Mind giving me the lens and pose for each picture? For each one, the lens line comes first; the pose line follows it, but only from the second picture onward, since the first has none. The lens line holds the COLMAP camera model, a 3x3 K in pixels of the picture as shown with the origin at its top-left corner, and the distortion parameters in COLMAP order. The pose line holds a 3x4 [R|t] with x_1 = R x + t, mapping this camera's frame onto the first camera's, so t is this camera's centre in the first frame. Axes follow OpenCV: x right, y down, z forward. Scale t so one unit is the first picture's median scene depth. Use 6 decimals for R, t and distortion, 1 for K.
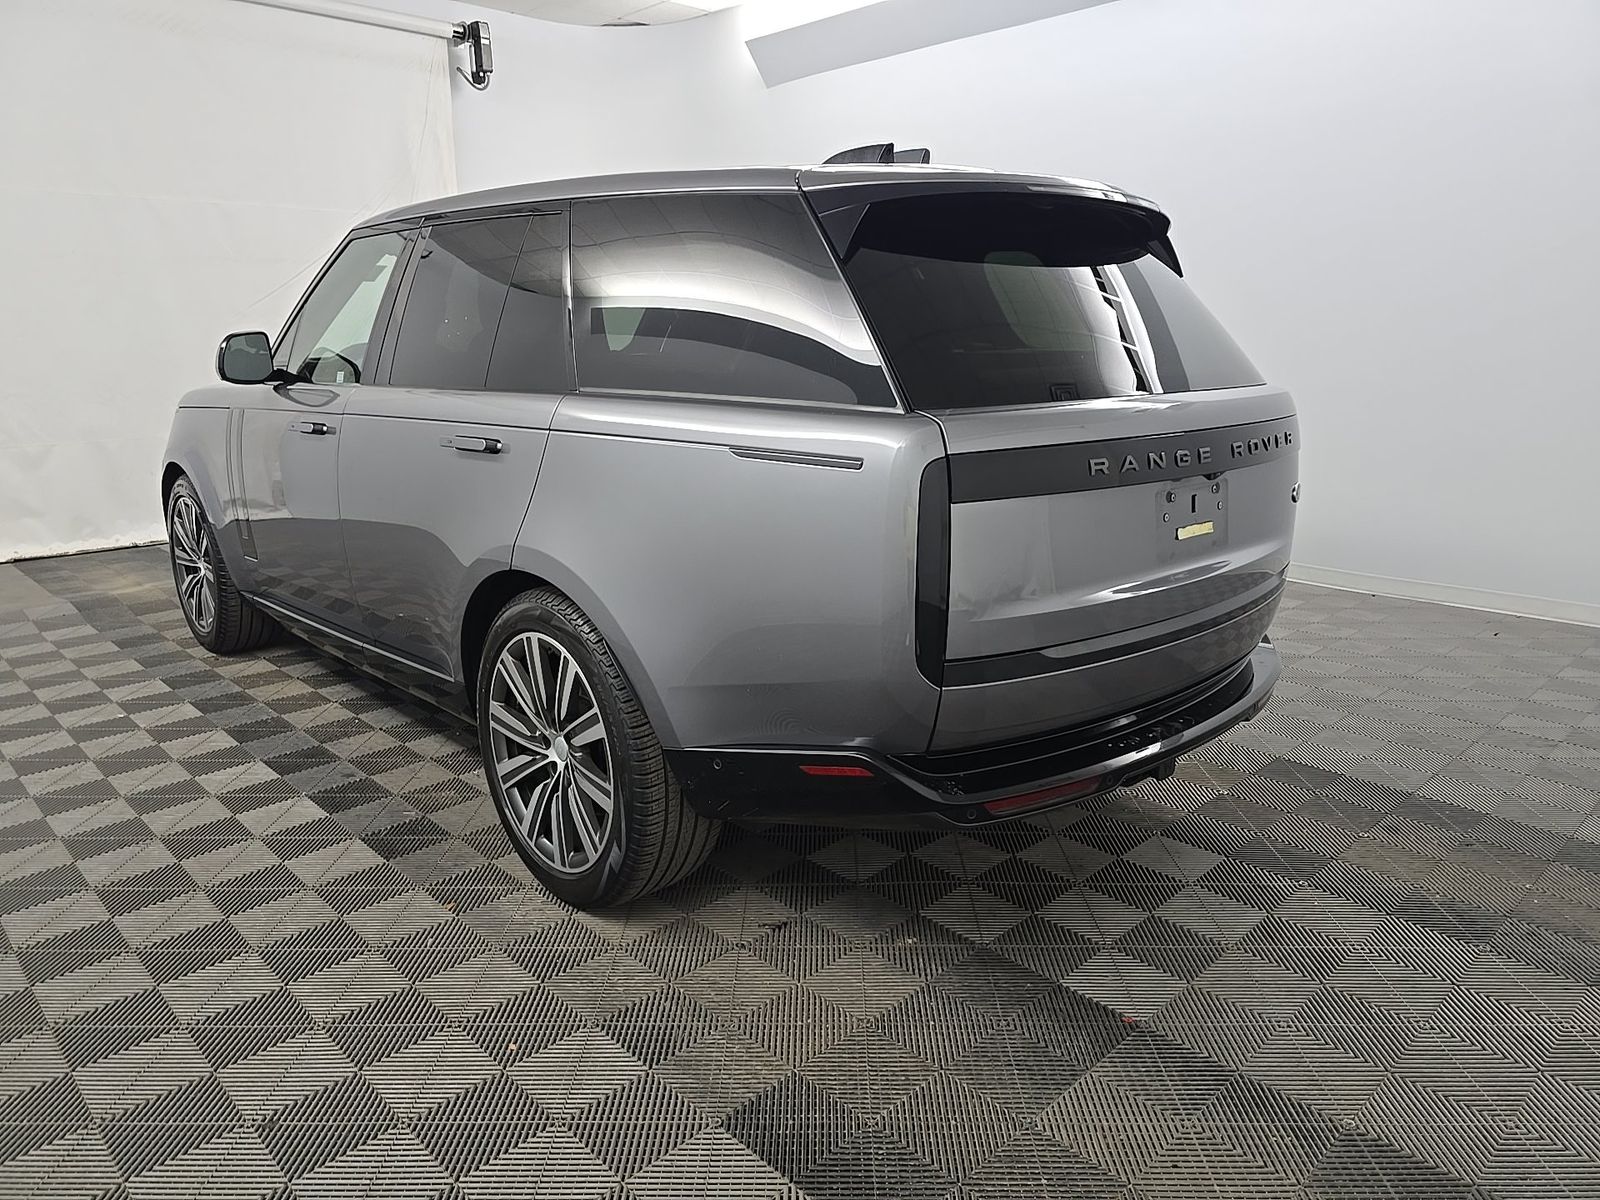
lens RADIAL K [[1074.8, 0, 787.3], [0, 1074.8, 593.6], [0, 0, 1]] dist [0.004849, 0.001264]
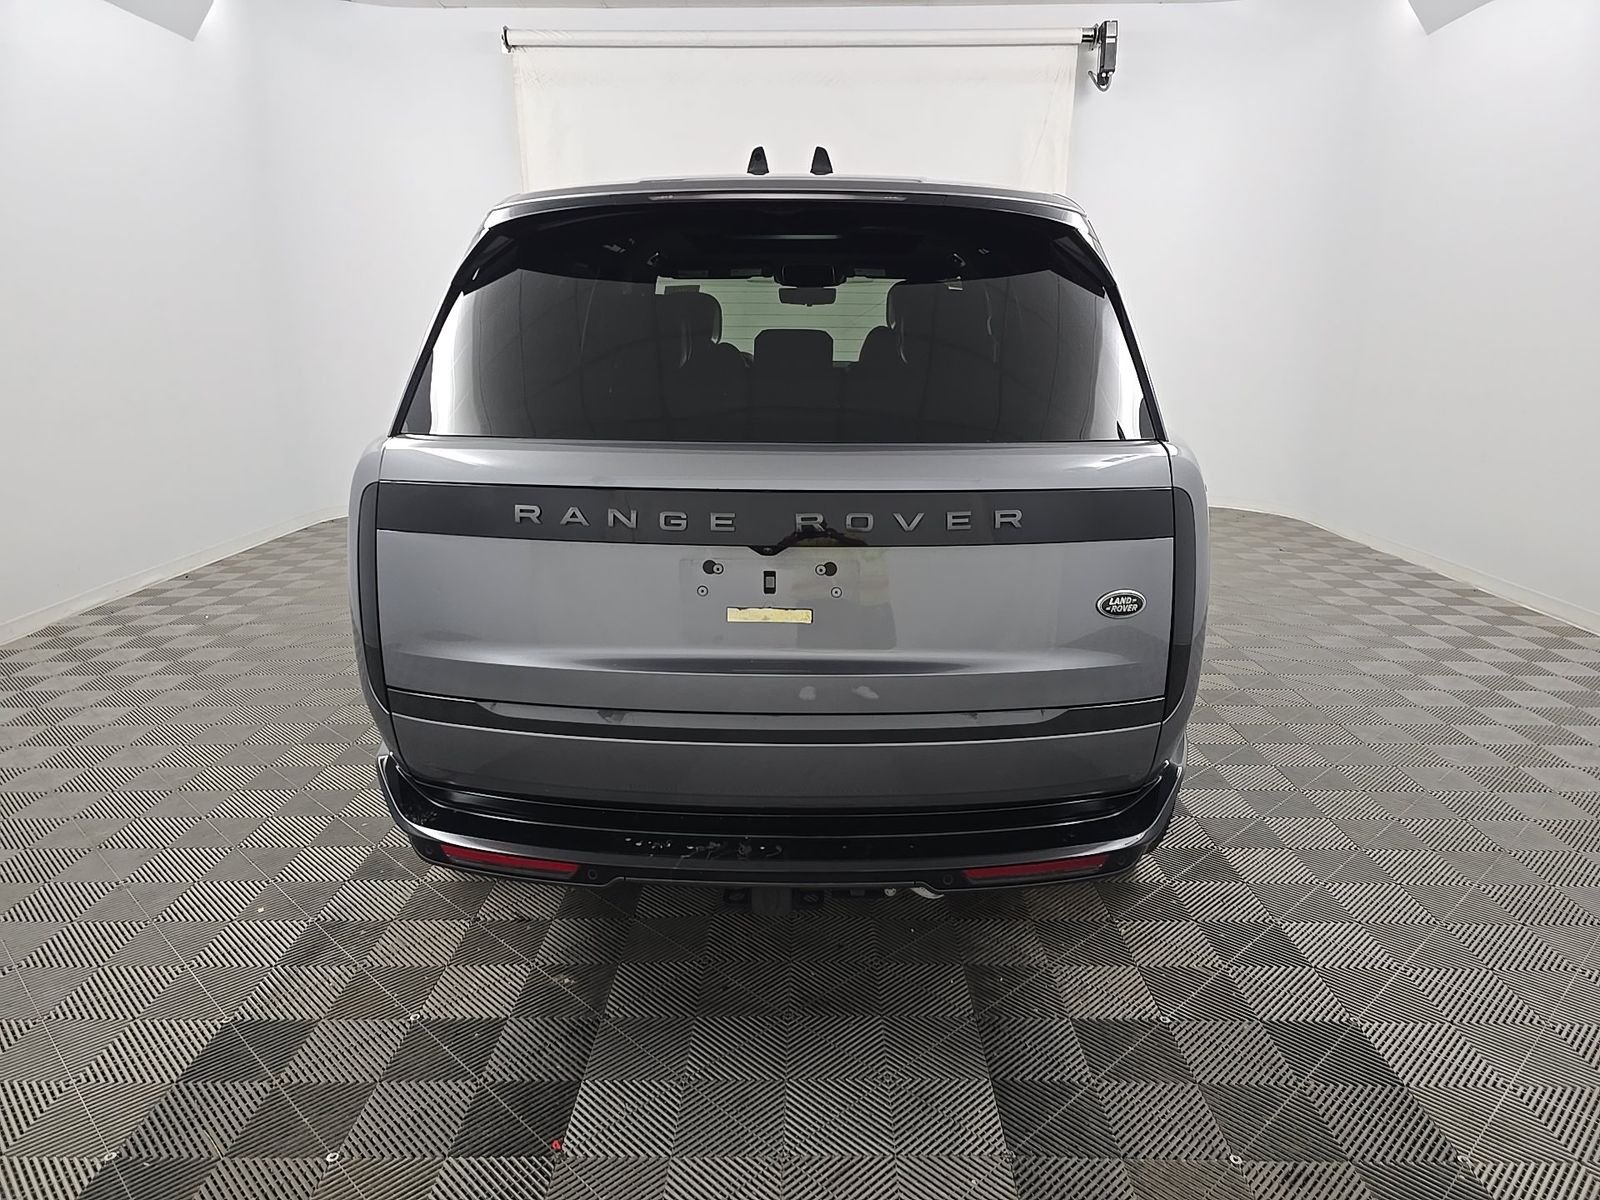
lens RADIAL K [[1074.8, 0, 804.5], [0, 1074.8, 600.1], [0, 0, 1]] dist [0.004849, 0.001264]
pose [[0.721863, 0.174828, -0.669589, 0.685109], [-0.170854, 0.982635, 0.072370, -0.097785], [0.670614, 0.062161, 0.739198, 0.321381]]
